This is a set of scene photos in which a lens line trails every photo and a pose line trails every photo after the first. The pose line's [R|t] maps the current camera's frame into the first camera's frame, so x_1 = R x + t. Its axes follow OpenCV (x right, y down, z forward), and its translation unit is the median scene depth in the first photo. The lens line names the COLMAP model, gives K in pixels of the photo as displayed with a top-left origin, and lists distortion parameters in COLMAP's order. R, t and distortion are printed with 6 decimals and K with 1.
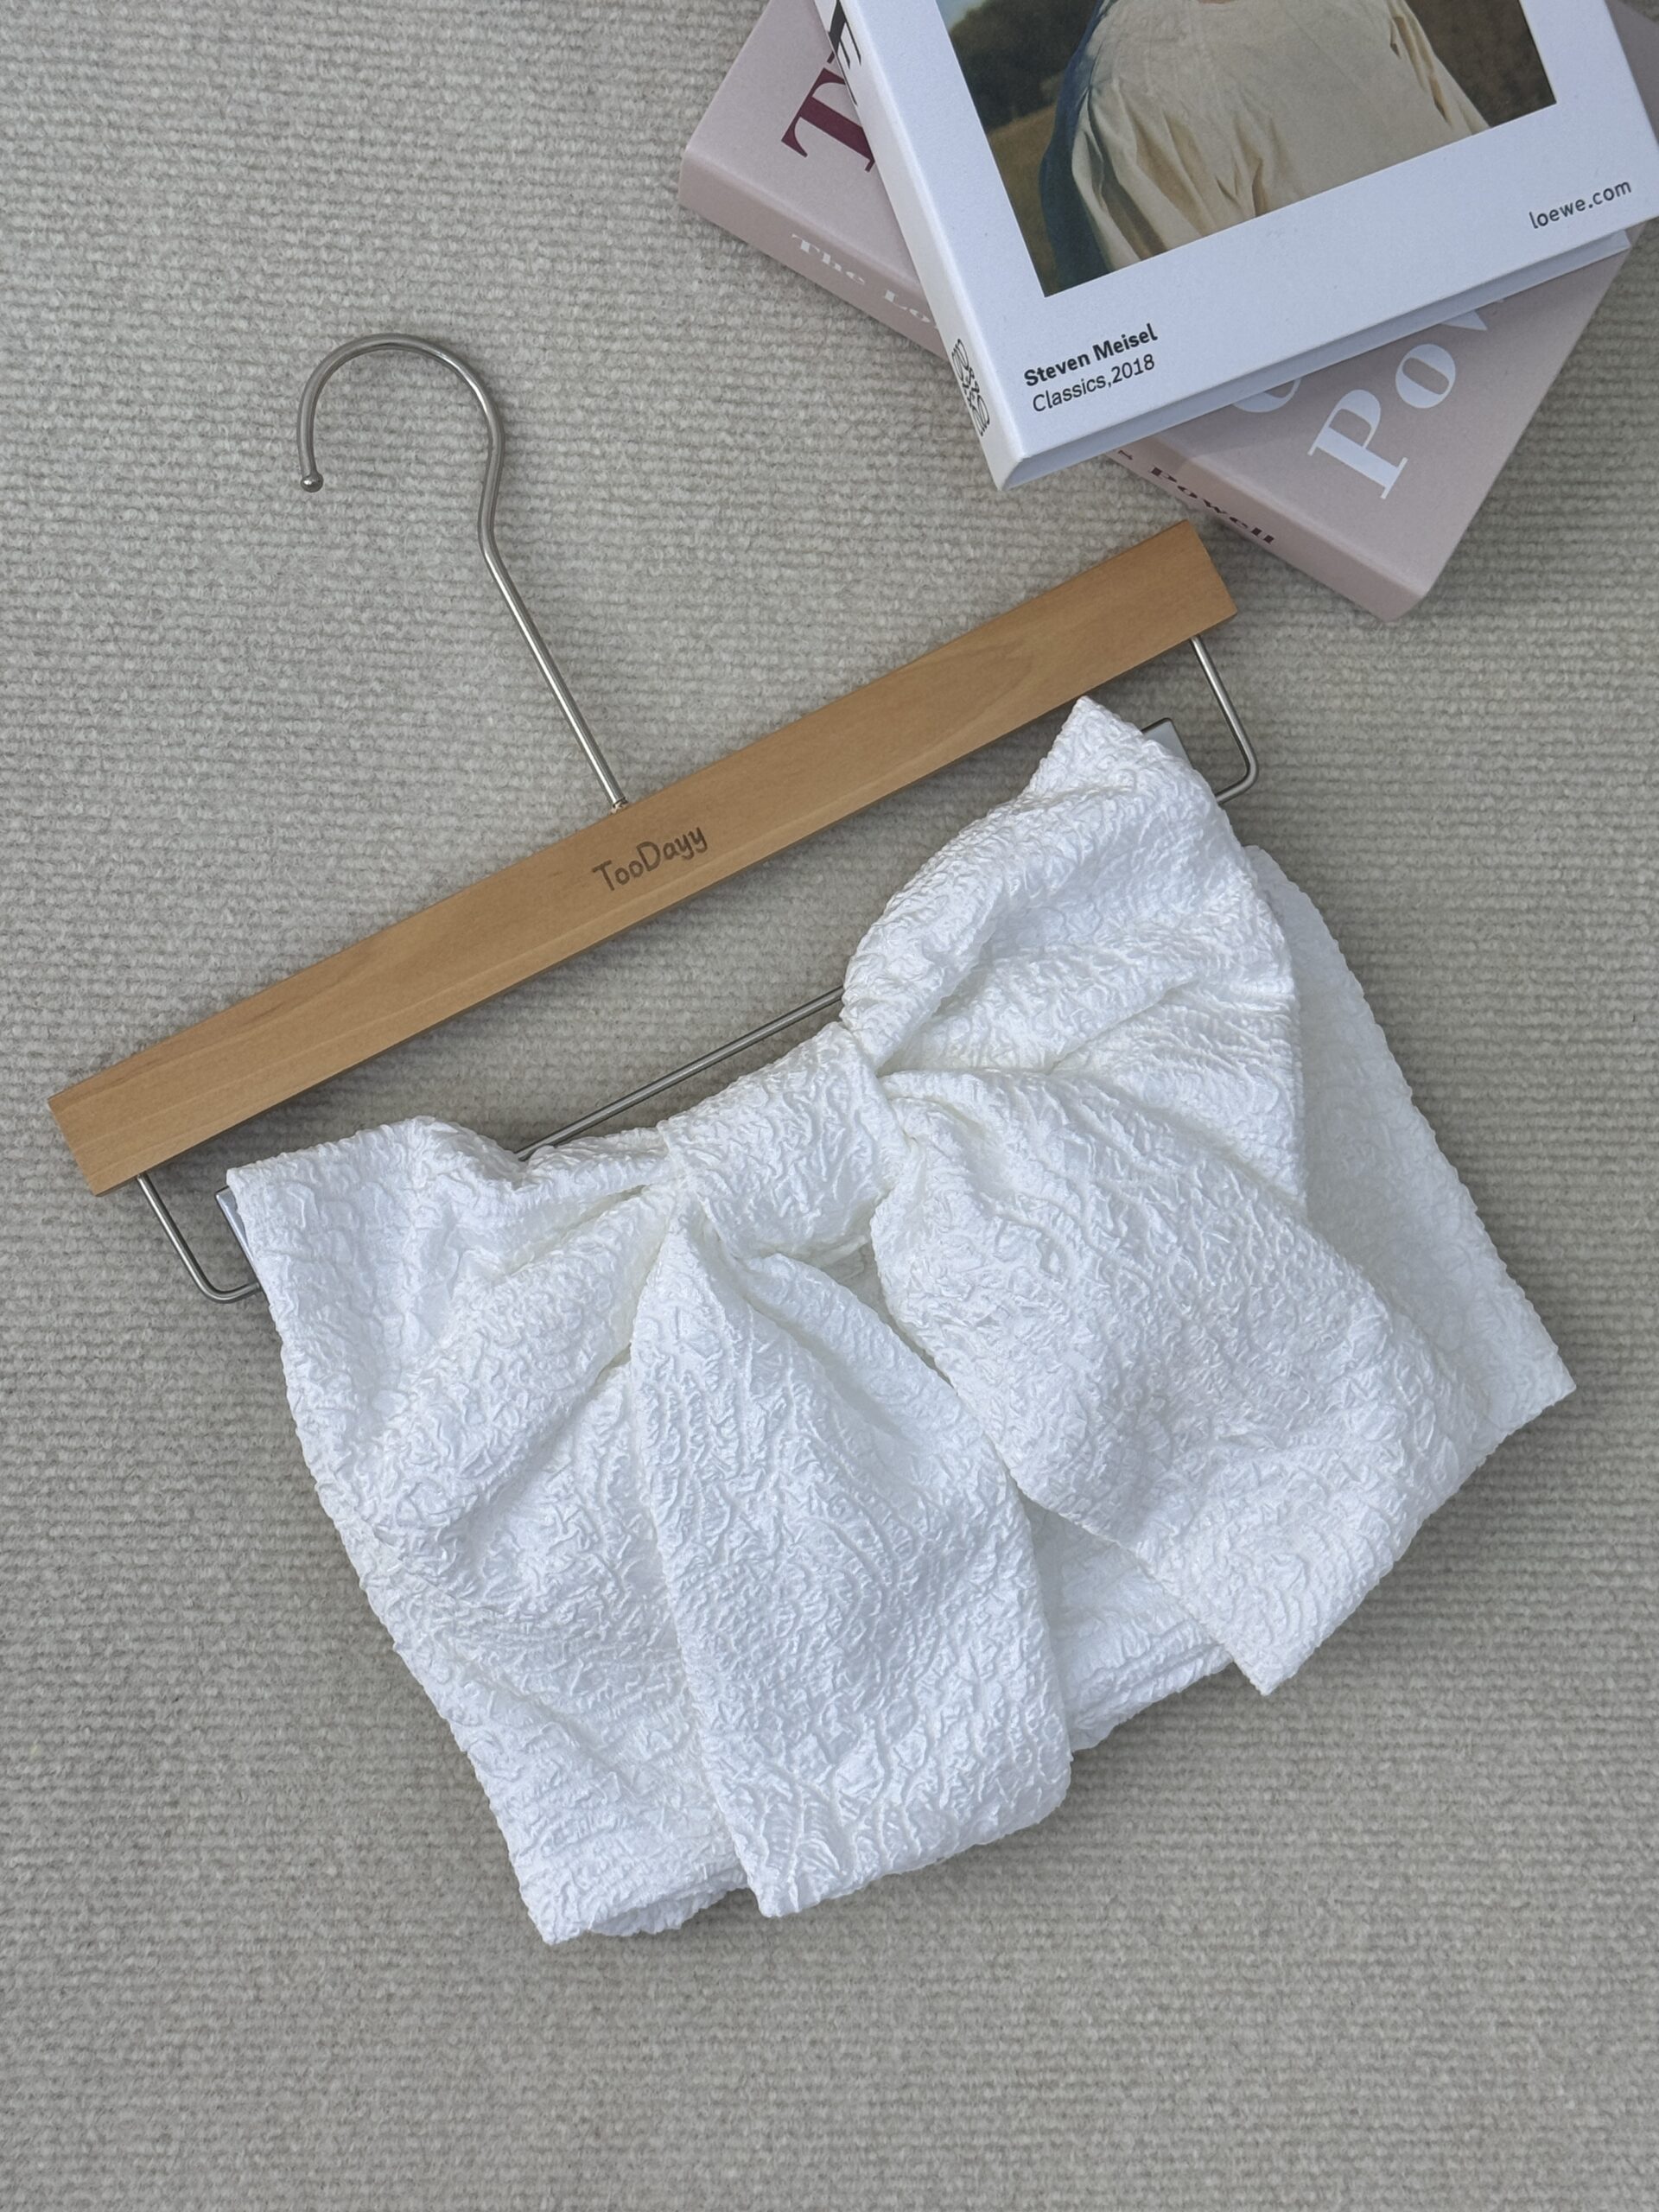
lens RADIAL K [[3513.6, 0, 817.3], [0, 3513.6, 1131.2], [0, 0, 1]] dist [0.117413, 0.000000]
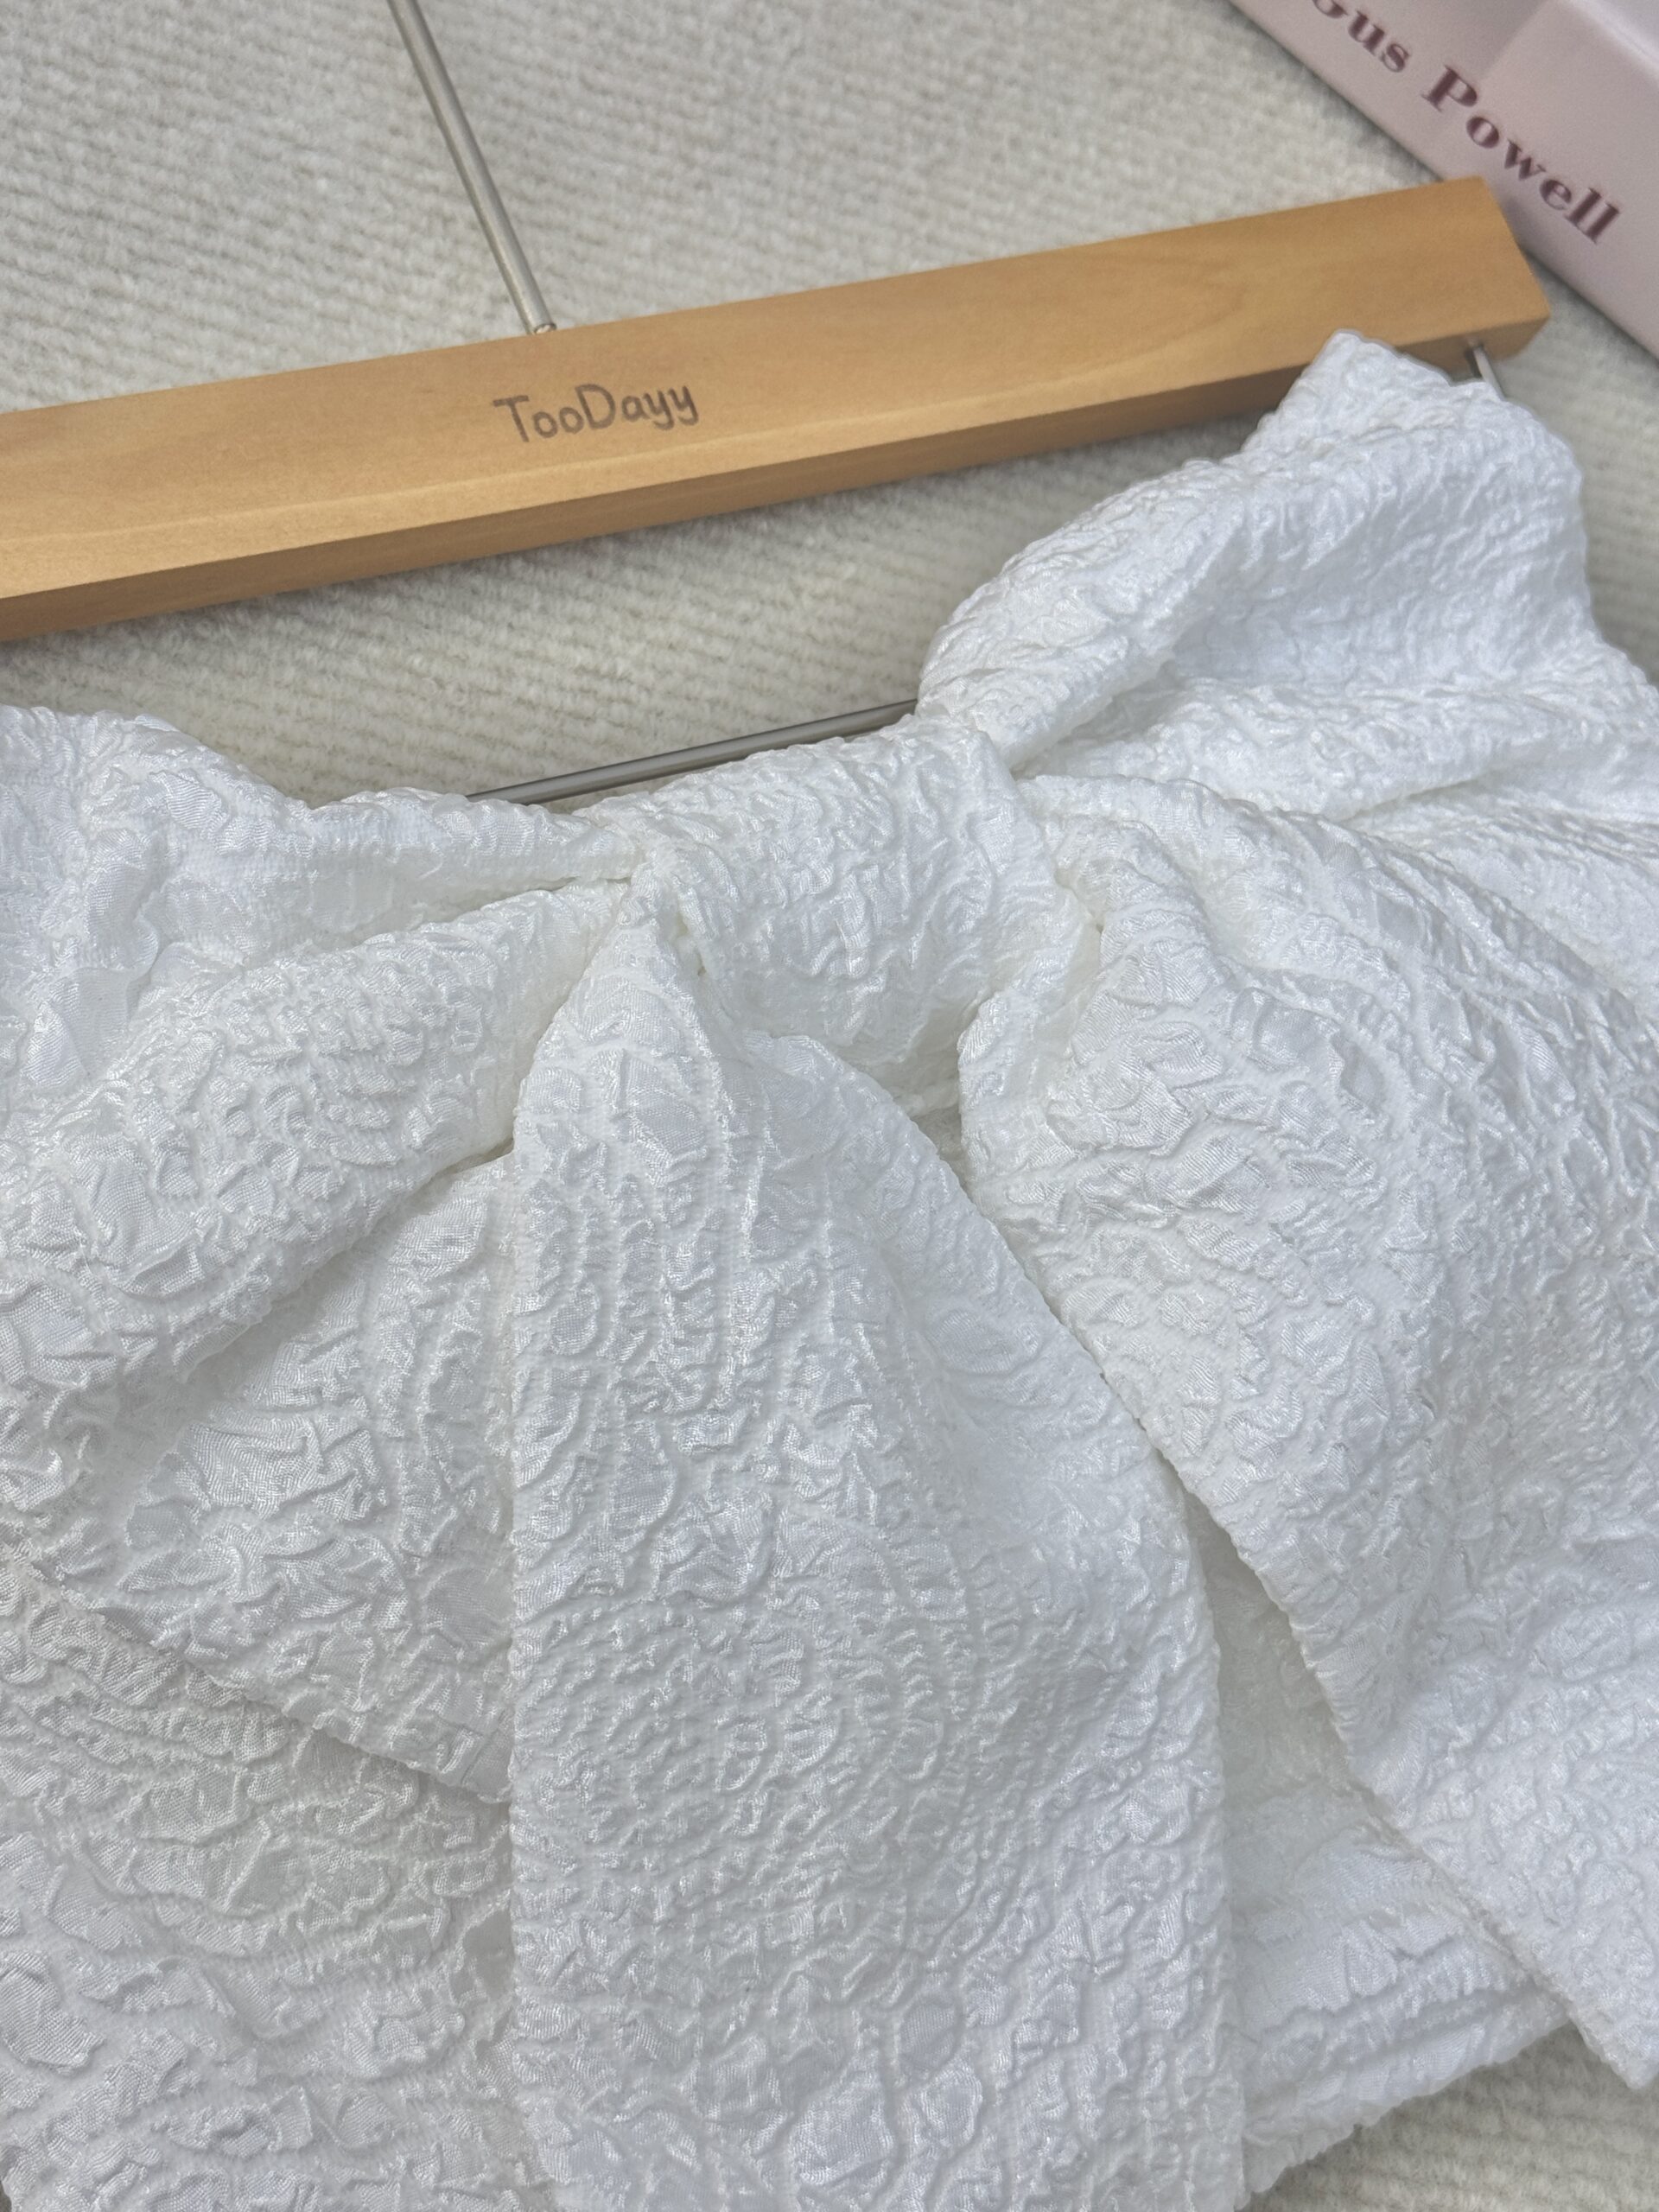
lens RADIAL K [[3450.7, 0, 820.5], [0, 3450.7, 1113.4], [0, 0, 1]] dist [0.122275, 0.000000]
pose [[0.961018, 0.180067, 0.209812, -0.110833], [-0.089354, 0.920397, -0.380637, 0.233823], [-0.261650, 0.347052, 0.900608, 0.549959]]
